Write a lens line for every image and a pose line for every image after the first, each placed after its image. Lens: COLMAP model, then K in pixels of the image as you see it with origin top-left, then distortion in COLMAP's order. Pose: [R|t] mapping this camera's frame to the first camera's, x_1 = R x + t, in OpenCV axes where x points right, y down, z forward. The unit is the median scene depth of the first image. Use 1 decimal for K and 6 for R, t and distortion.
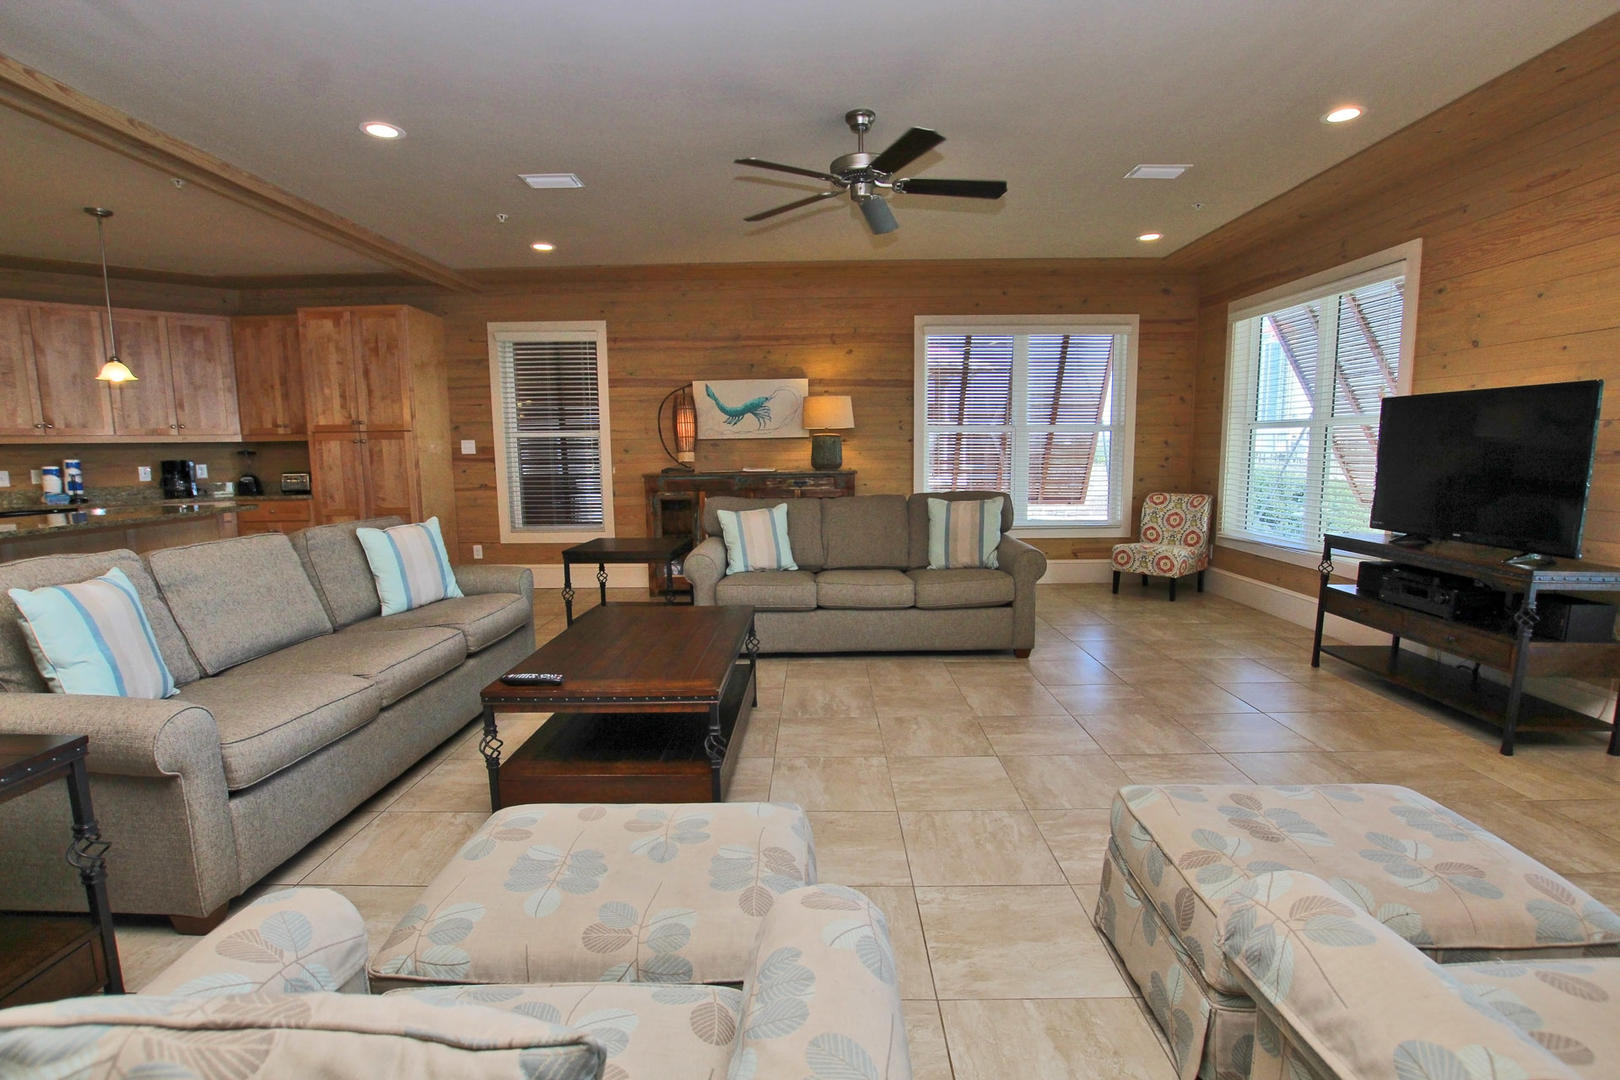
lens RADIAL K [[754.6, 0, 808.1], [0, 754.6, 549.8], [0, 0, 1]] dist [-0.029161, 0.002825]
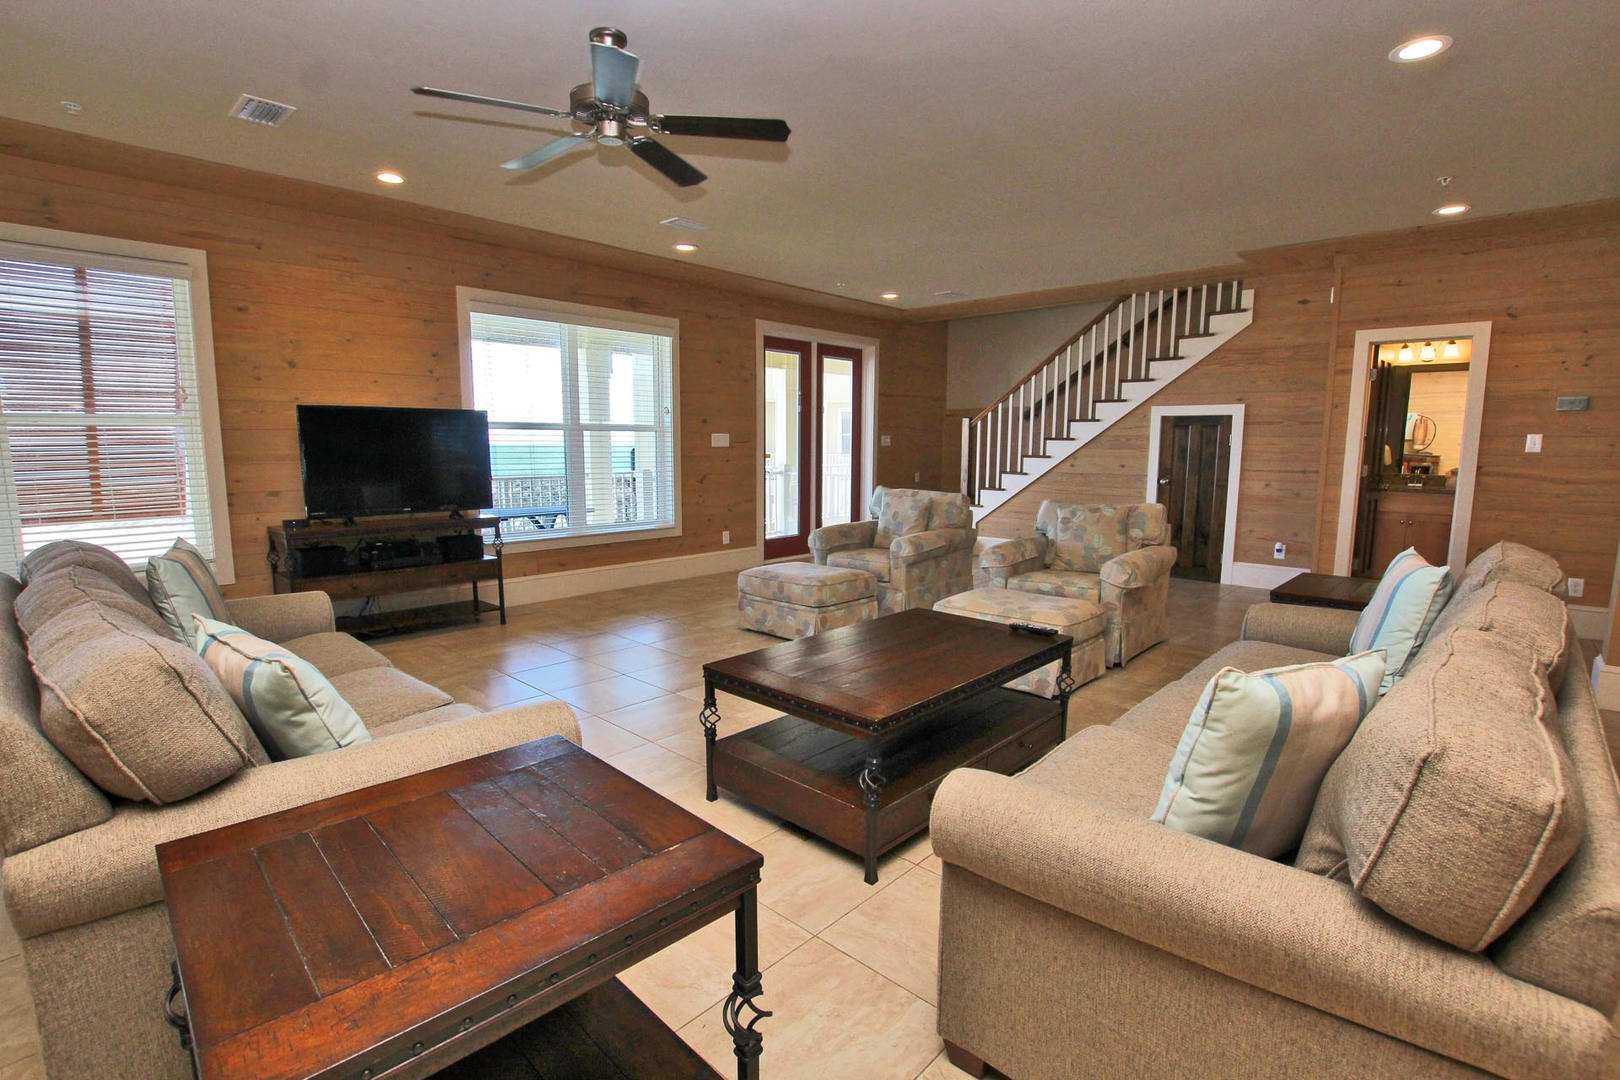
lens RADIAL K [[754.6, 0, 809.5], [0, 754.6, 543.8], [0, 0, 1]] dist [-0.029161, 0.002825]
pose [[-0.738267, -0.082223, 0.669478, -0.361813], [0.096880, 0.969325, 0.225883, -0.112242], [-0.667515, 0.231621, -0.707655, 0.831976]]
